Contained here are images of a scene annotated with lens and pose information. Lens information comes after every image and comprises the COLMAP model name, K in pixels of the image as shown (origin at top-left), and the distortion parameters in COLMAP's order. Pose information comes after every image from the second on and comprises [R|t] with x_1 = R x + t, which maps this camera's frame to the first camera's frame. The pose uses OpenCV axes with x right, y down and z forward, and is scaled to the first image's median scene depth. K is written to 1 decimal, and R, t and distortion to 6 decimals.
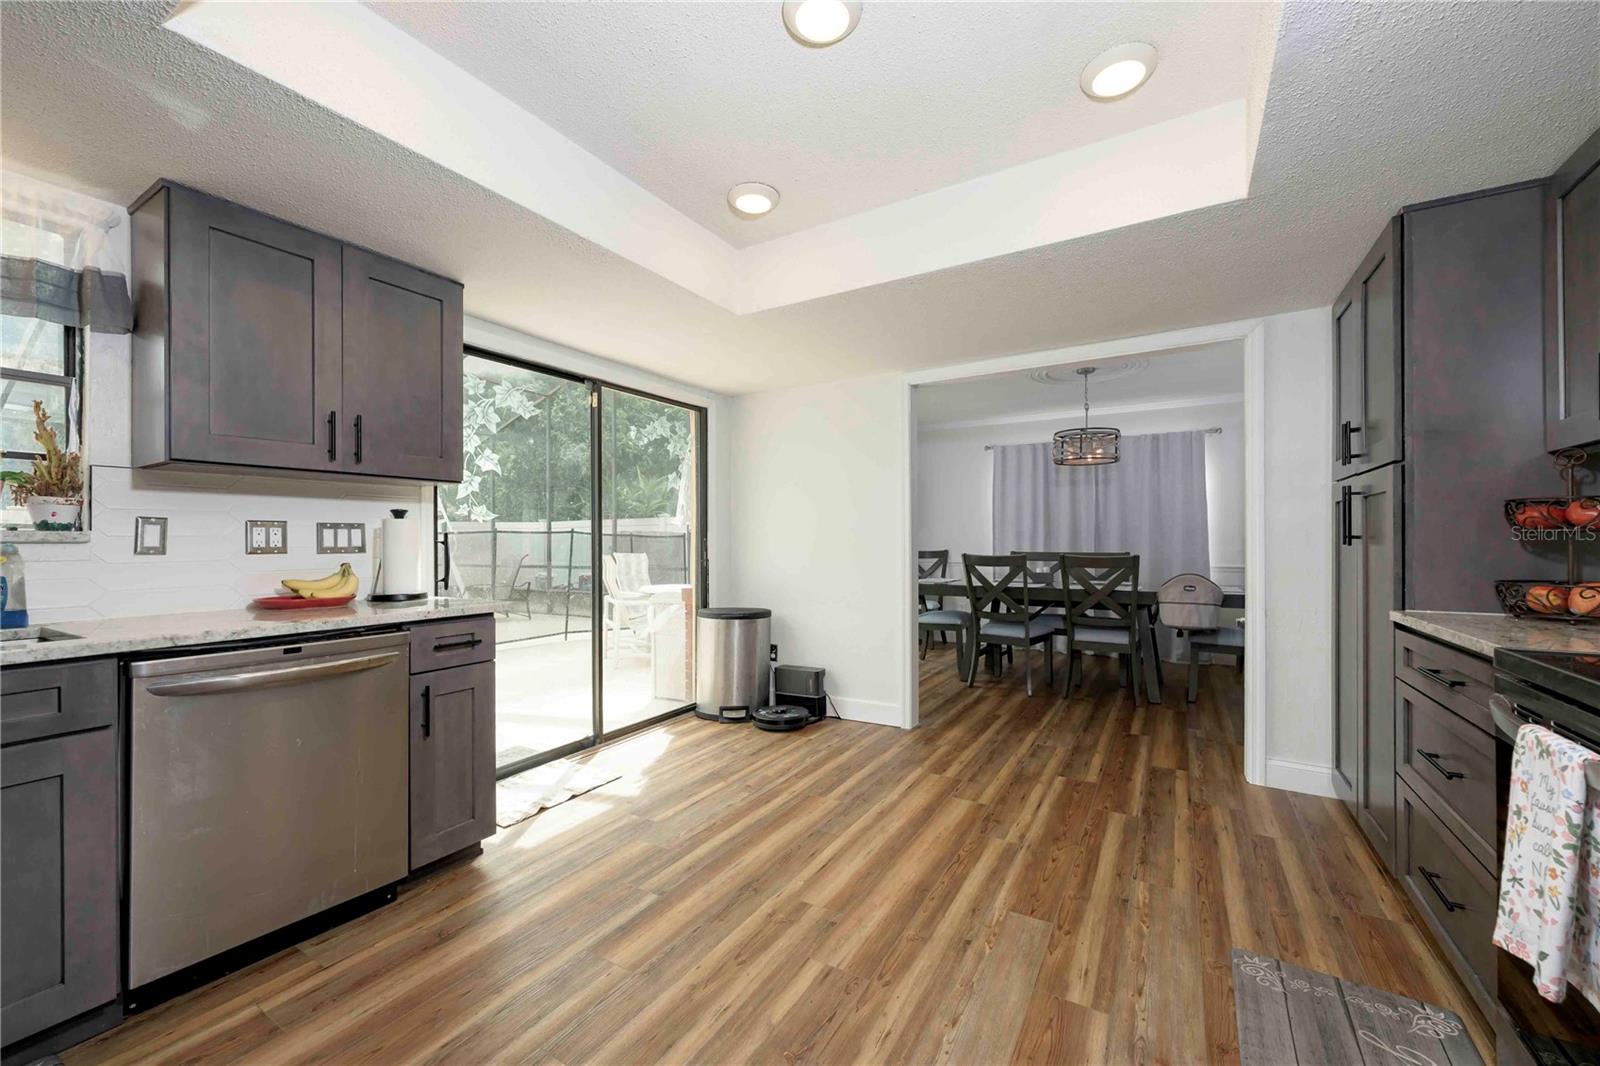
lens RADIAL K [[637.7, 0, 800.0], [0, 637.7, 533.0], [0, 0, 1]] dist [0.000452, 0.000218]
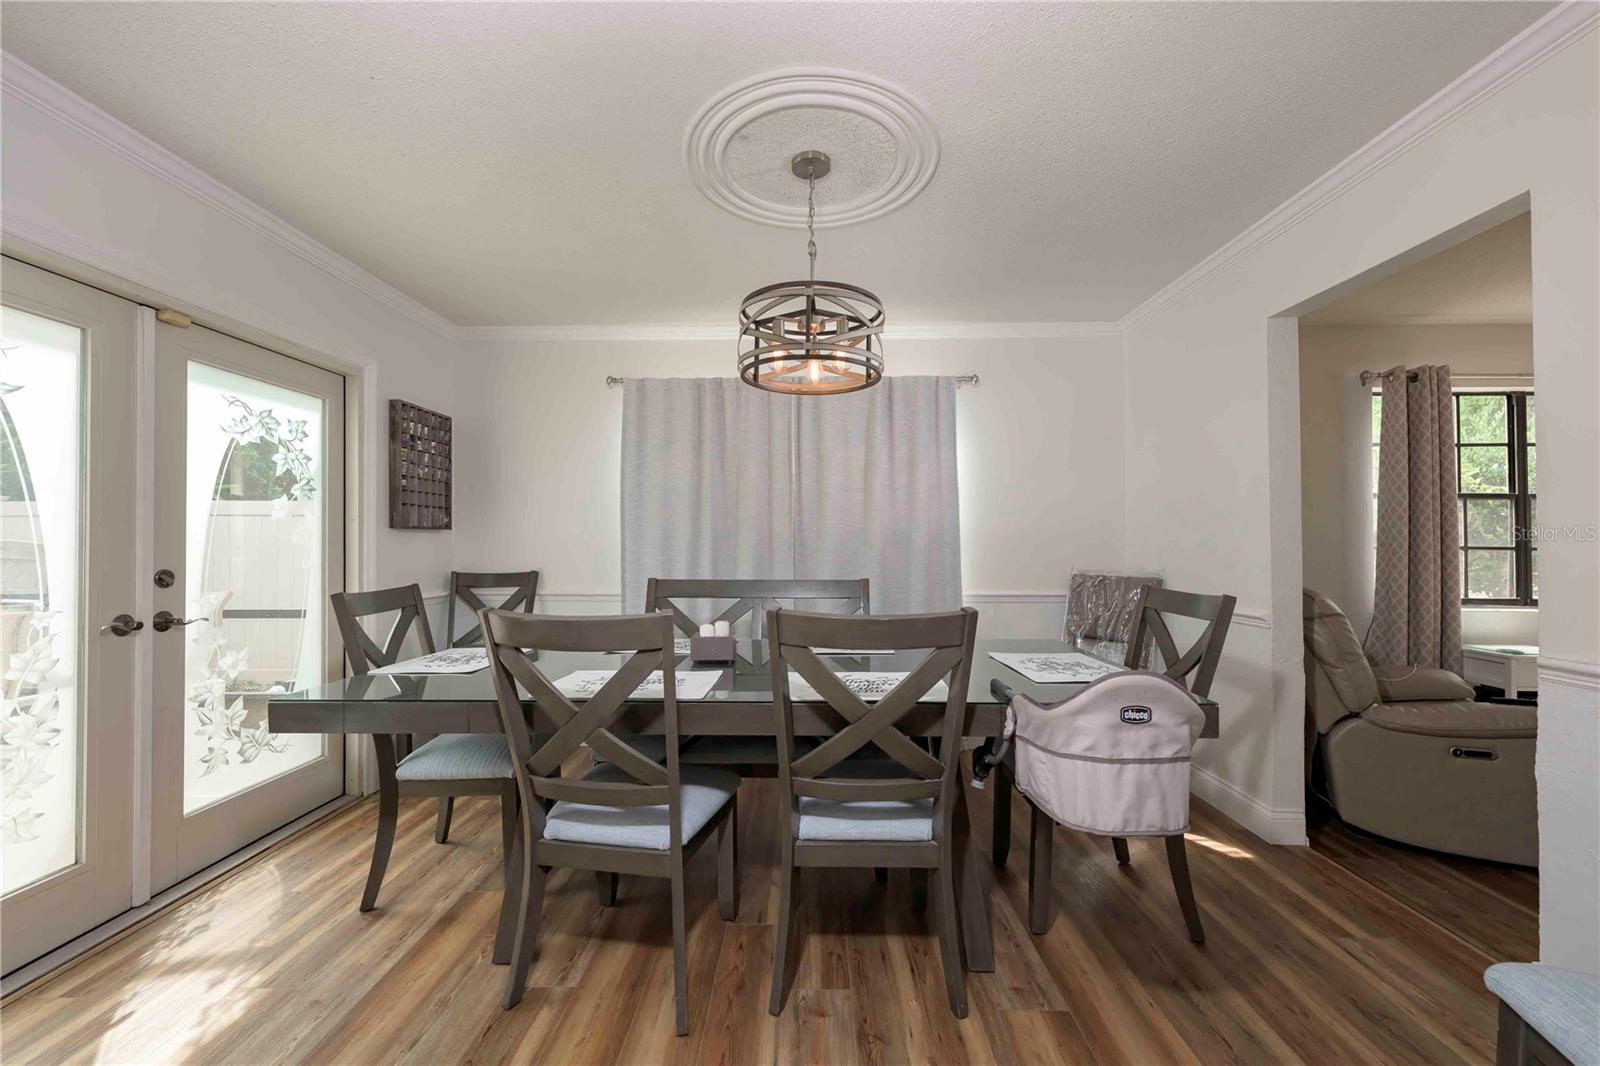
lens RADIAL K [[637.7, 0, 800.0], [0, 637.7, 533.0], [0, 0, 1]] dist [0.000452, 0.000218]
pose [[0.867920, 0.008416, 0.496633, 0.194657], [-0.005646, 0.999959, -0.007077, -0.004358], [-0.496672, 0.003339, 0.867932, 0.536561]]
